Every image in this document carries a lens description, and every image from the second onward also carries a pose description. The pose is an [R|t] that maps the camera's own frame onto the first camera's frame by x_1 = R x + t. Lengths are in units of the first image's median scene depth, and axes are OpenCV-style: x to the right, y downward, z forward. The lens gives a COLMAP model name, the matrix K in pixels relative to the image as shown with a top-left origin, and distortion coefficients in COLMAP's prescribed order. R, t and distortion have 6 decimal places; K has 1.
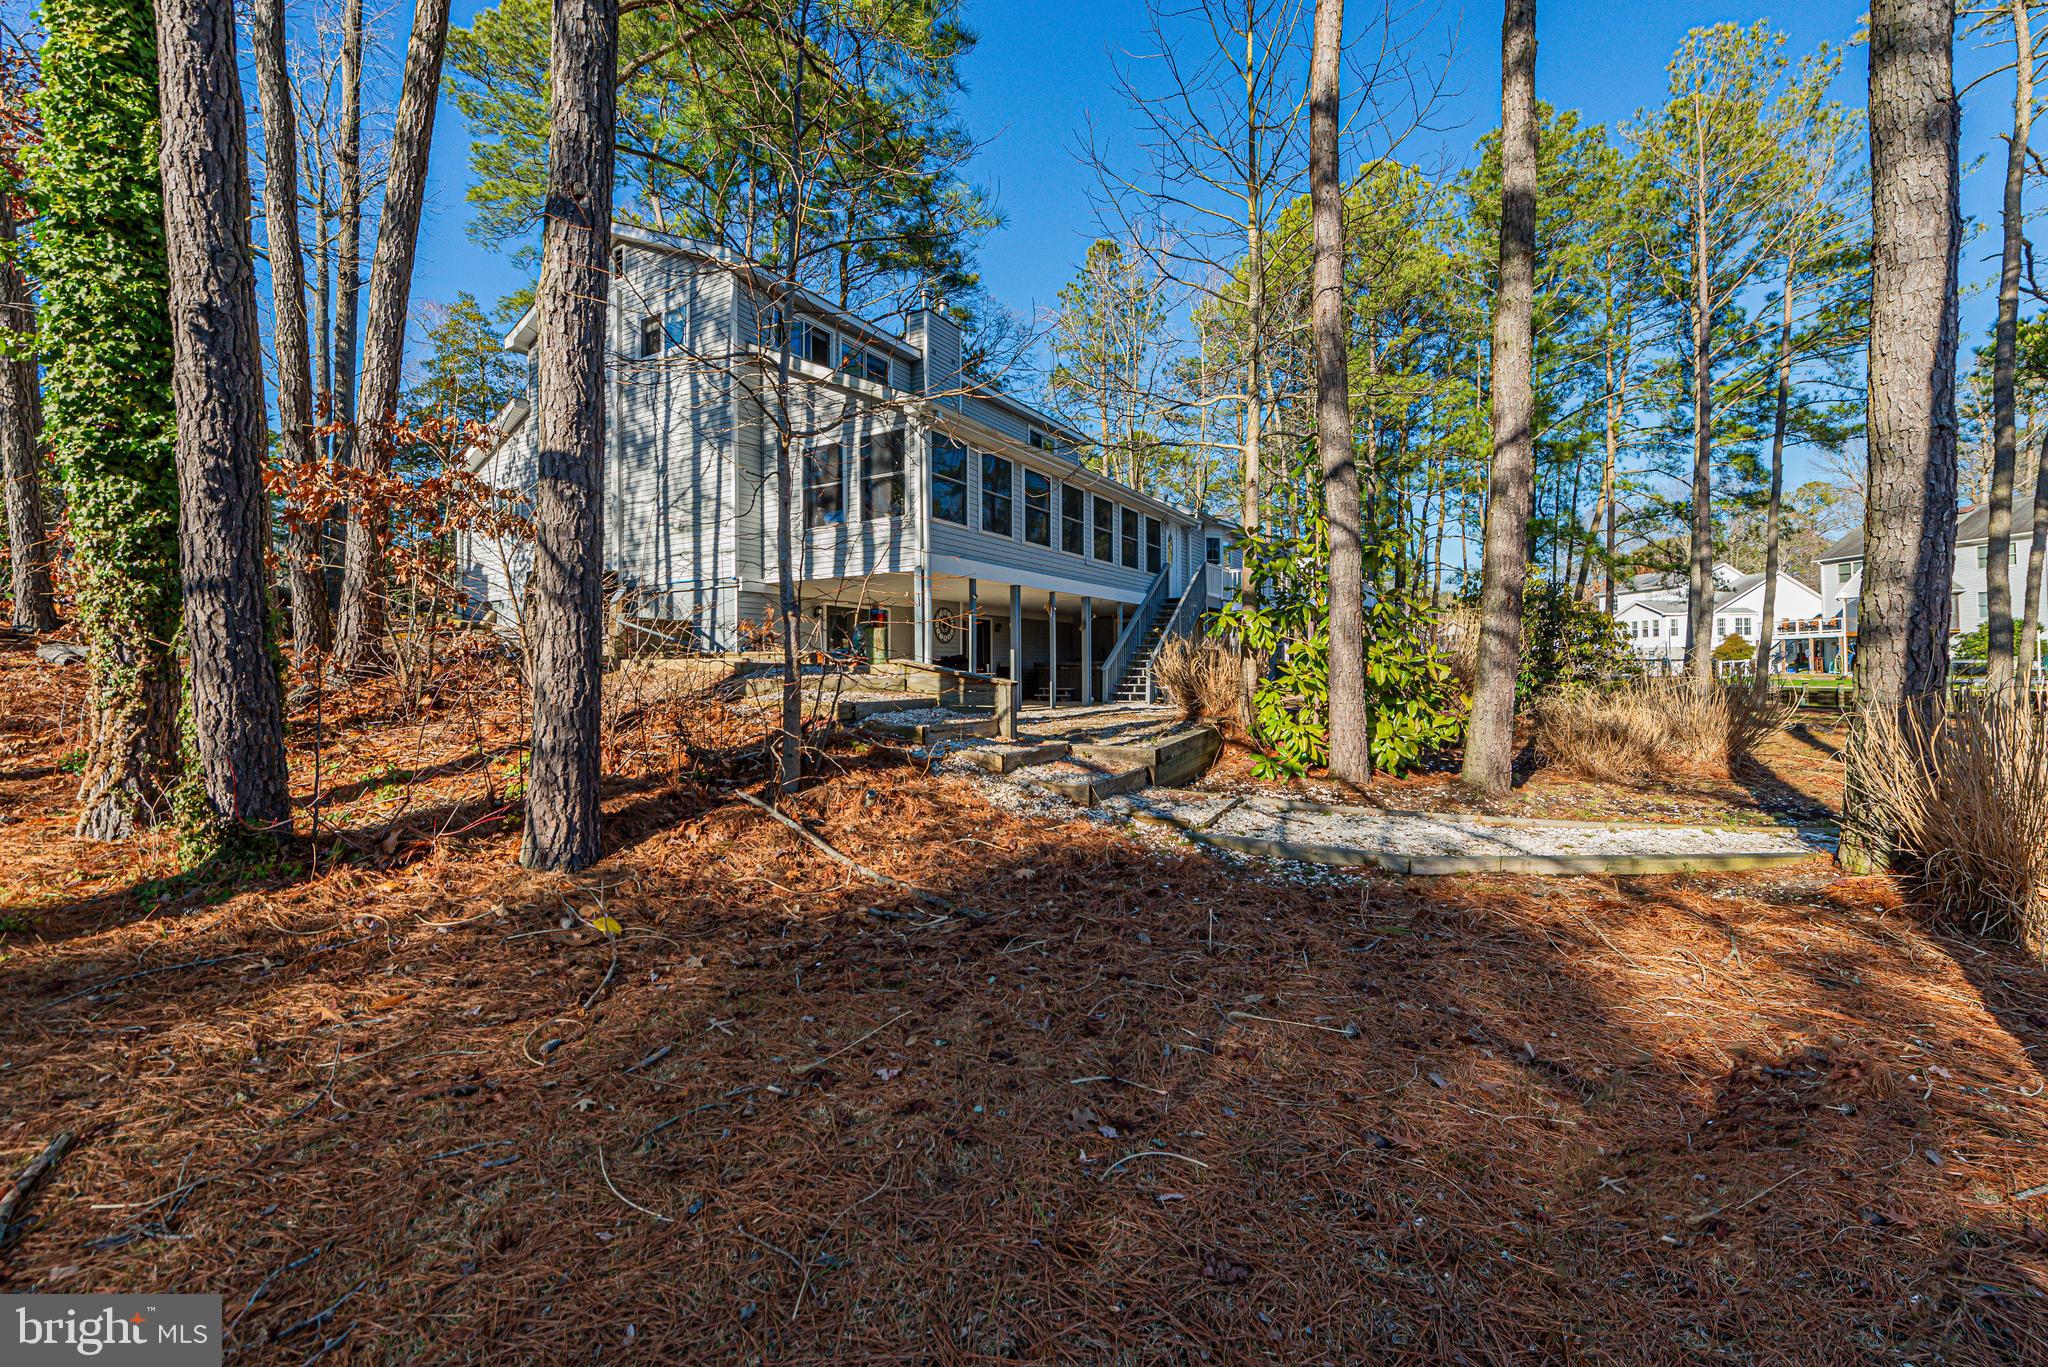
lens RADIAL K [[815.2, 0, 1021.8], [0, 815.2, 680.4], [0, 0, 1]] dist [0.013875, -0.003500]
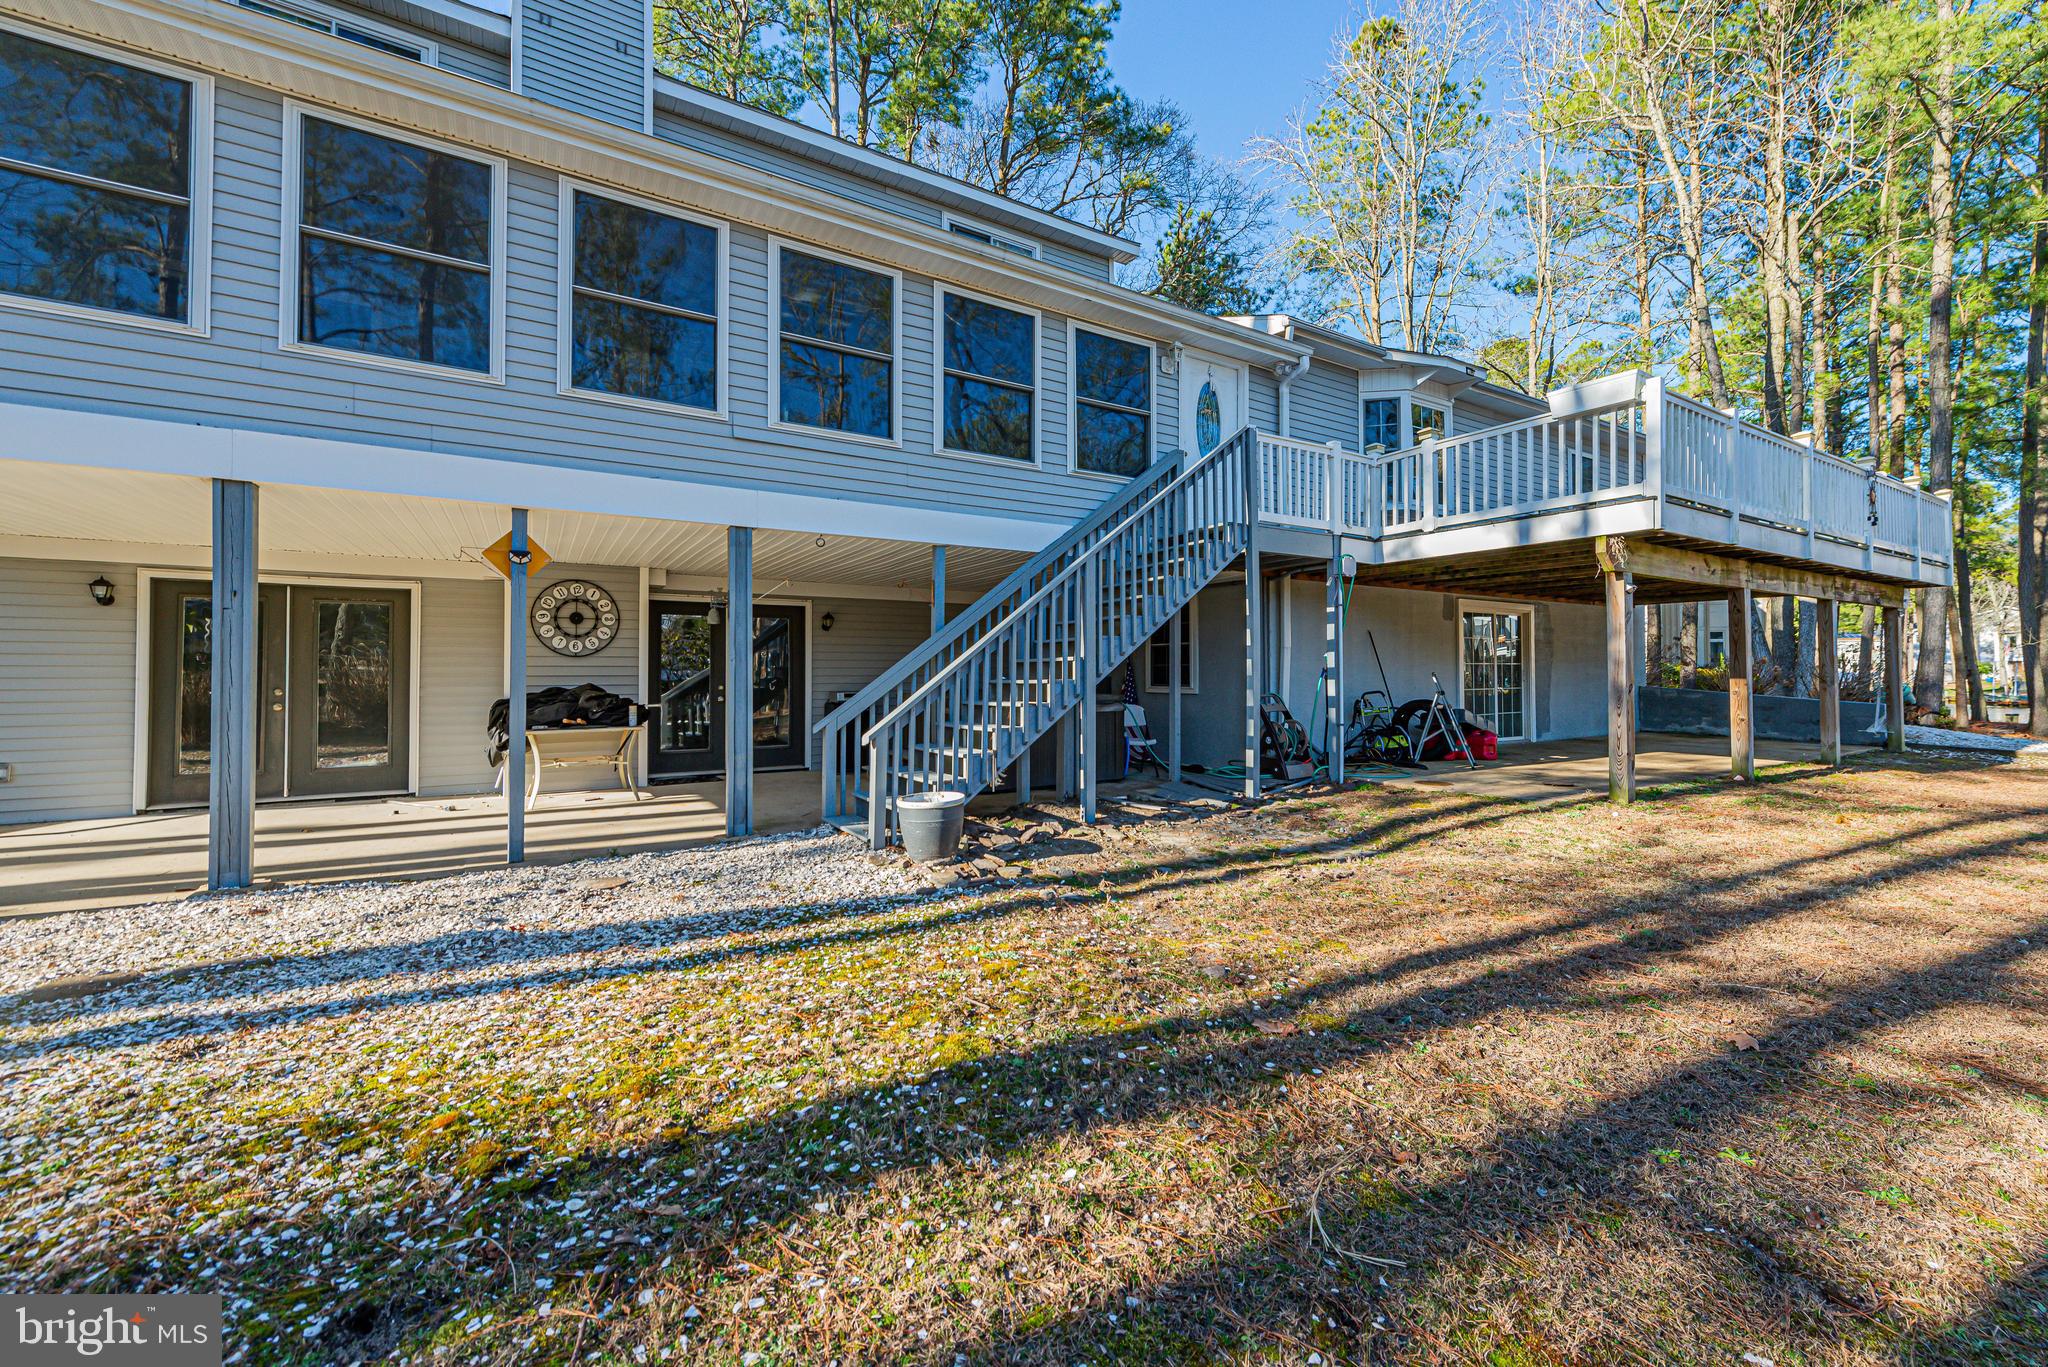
lens RADIAL K [[815.2, 0, 1020.7], [0, 815.2, 666.9], [0, 0, 1]] dist [0.013875, -0.003500]
pose [[0.898859, -0.001768, -0.438234, 0.331808], [-0.004561, 0.999900, -0.013391, -0.036012], [0.438214, 0.014035, 0.898761, 0.707536]]
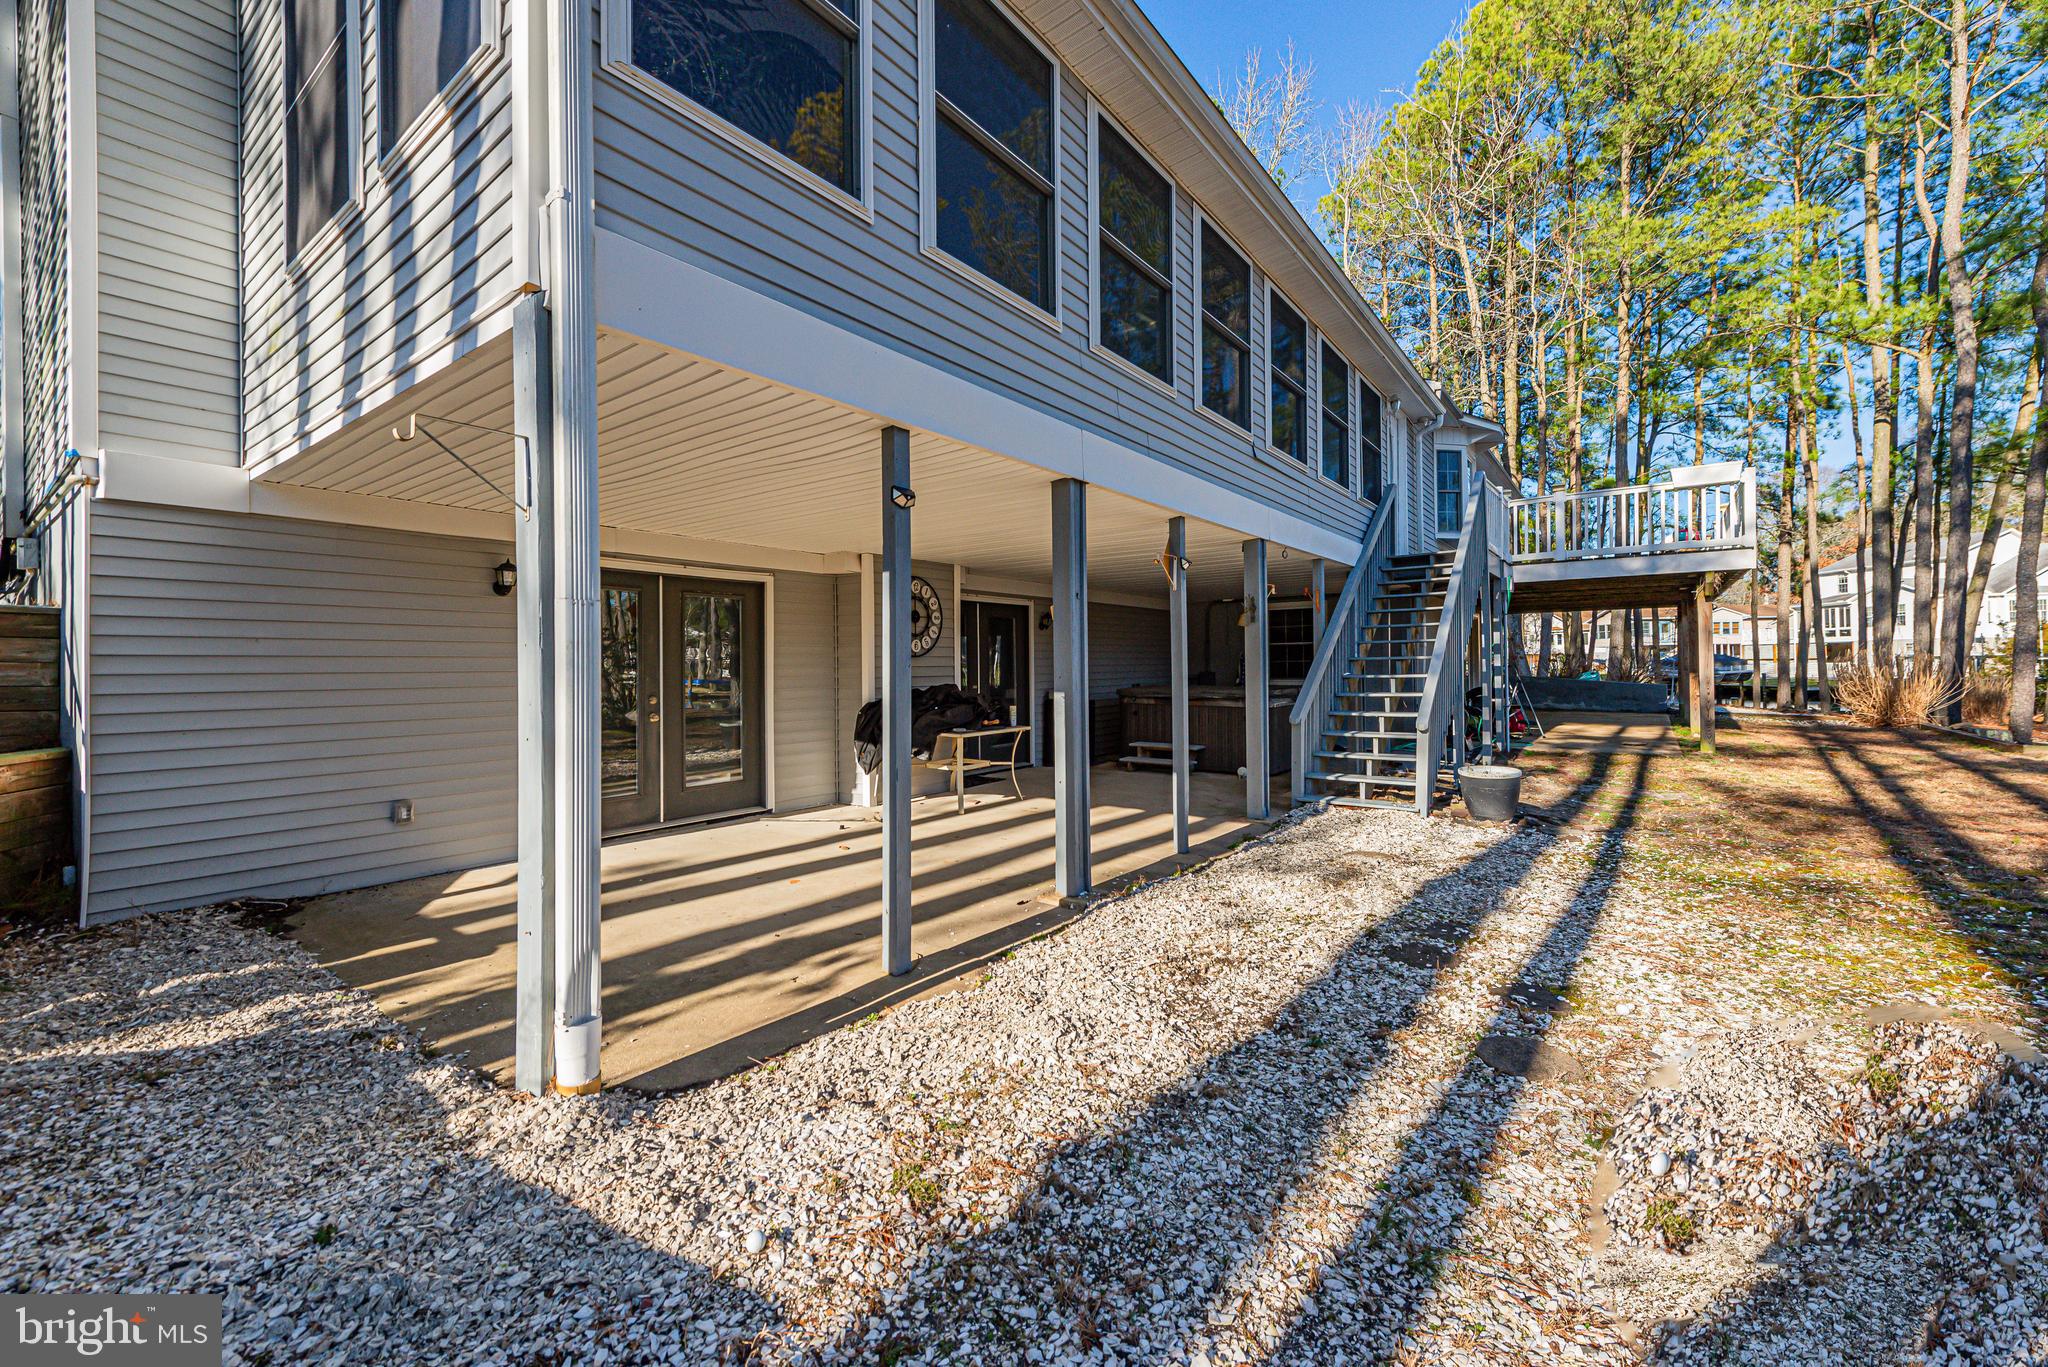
lens RADIAL K [[815.2, 0, 1017.9], [0, 815.2, 671.6], [0, 0, 1]] dist [0.013875, -0.003500]
pose [[0.995306, -0.005337, -0.096630, 0.002221], [0.005066, 0.999983, -0.003050, -0.037567], [0.096645, 0.002546, 0.995316, 0.582583]]
